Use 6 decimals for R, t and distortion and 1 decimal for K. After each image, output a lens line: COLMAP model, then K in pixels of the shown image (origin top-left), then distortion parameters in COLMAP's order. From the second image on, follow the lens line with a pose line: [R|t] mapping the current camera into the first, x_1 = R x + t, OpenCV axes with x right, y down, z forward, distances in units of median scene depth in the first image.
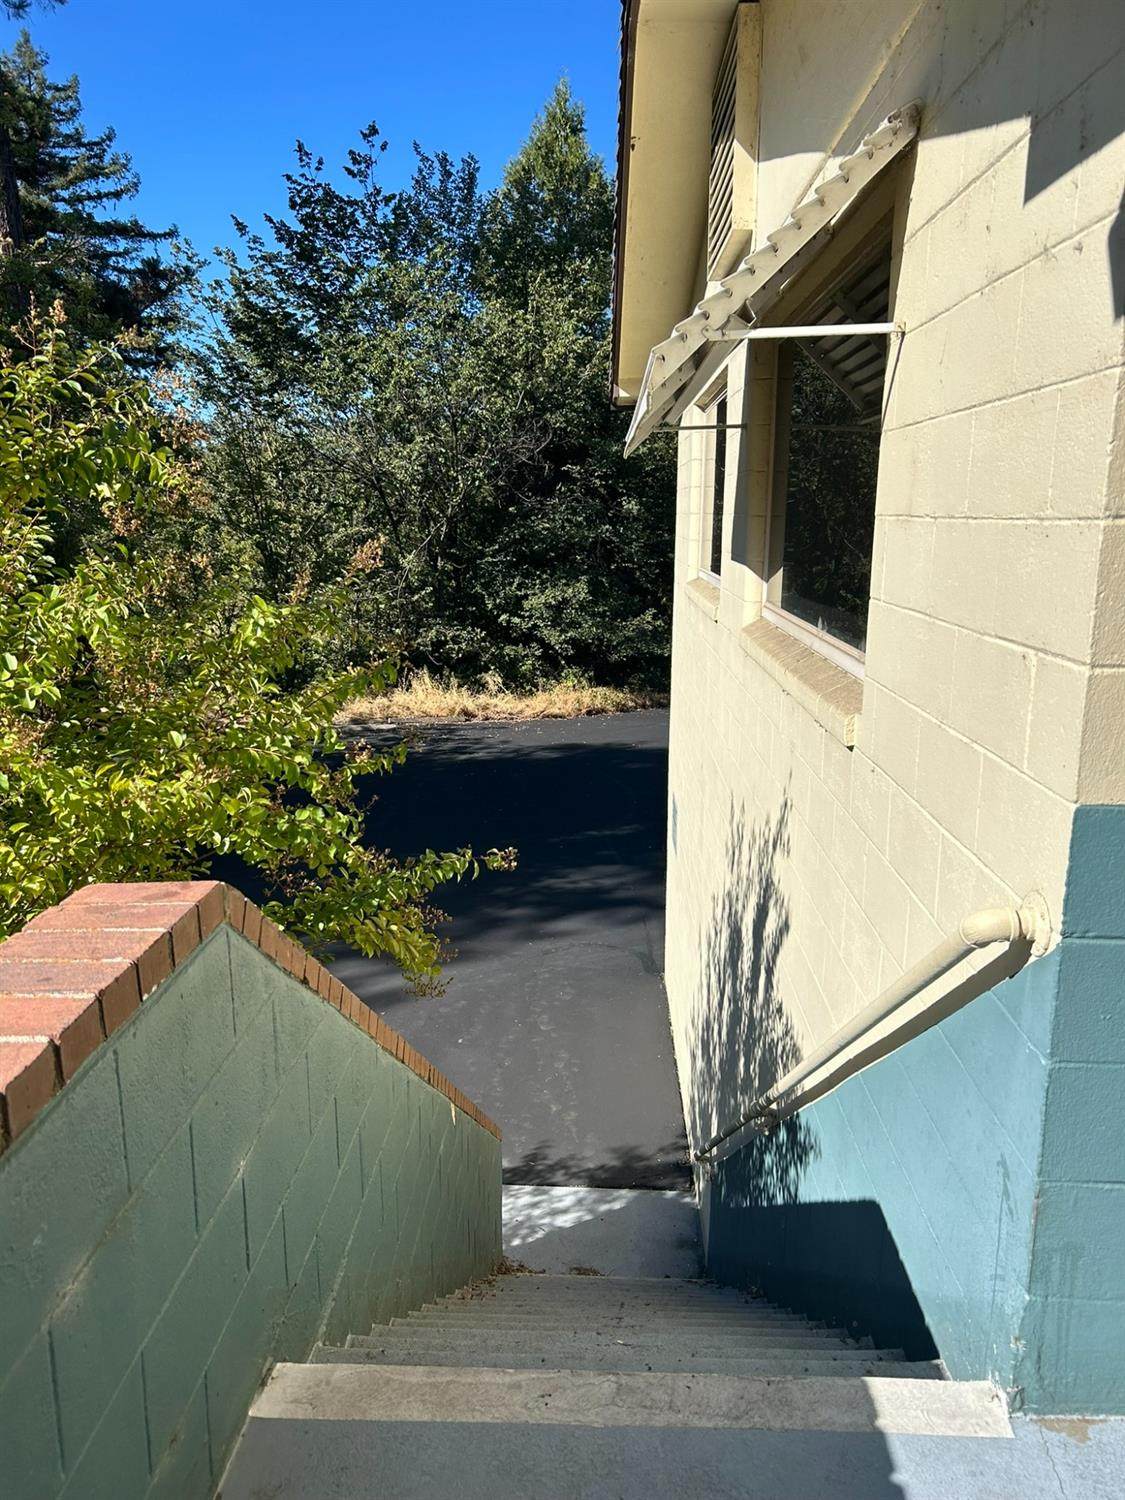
lens RADIAL K [[1110.6, 0, 562.5], [0, 1110.6, 750.0], [0, 0, 1]] dist [0.001023, -0.002331]
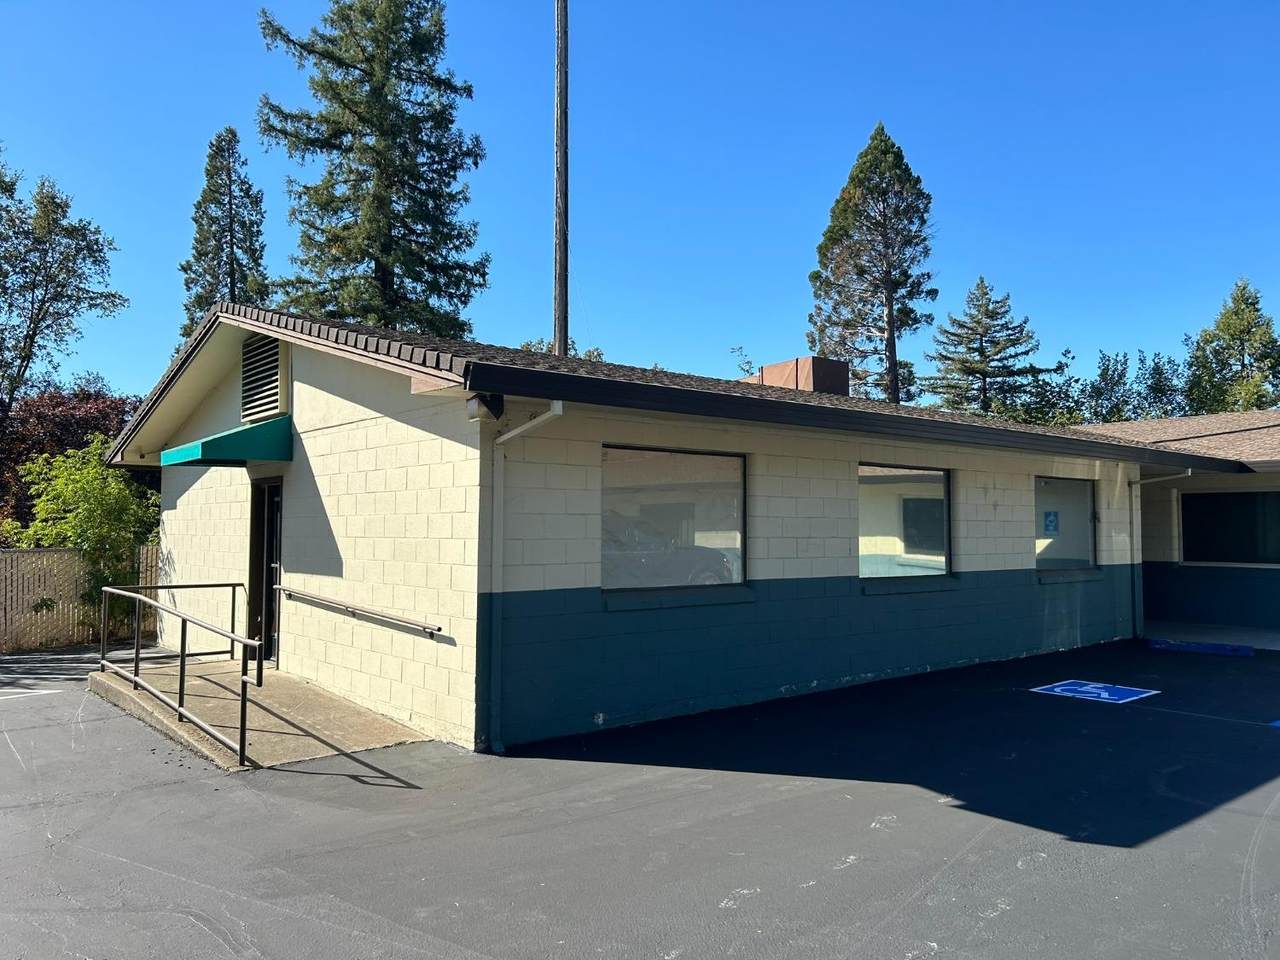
lens RADIAL K [[947.7, 0, 640.0], [0, 947.7, 480.0], [0, 0, 1]] dist [0.001023, -0.002331]
pose [[0.647567, -0.043073, -0.760790, 0.313380], [-0.159635, 0.968579, -0.190714, 0.060961], [0.745100, 0.244949, 0.620344, -0.296181]]
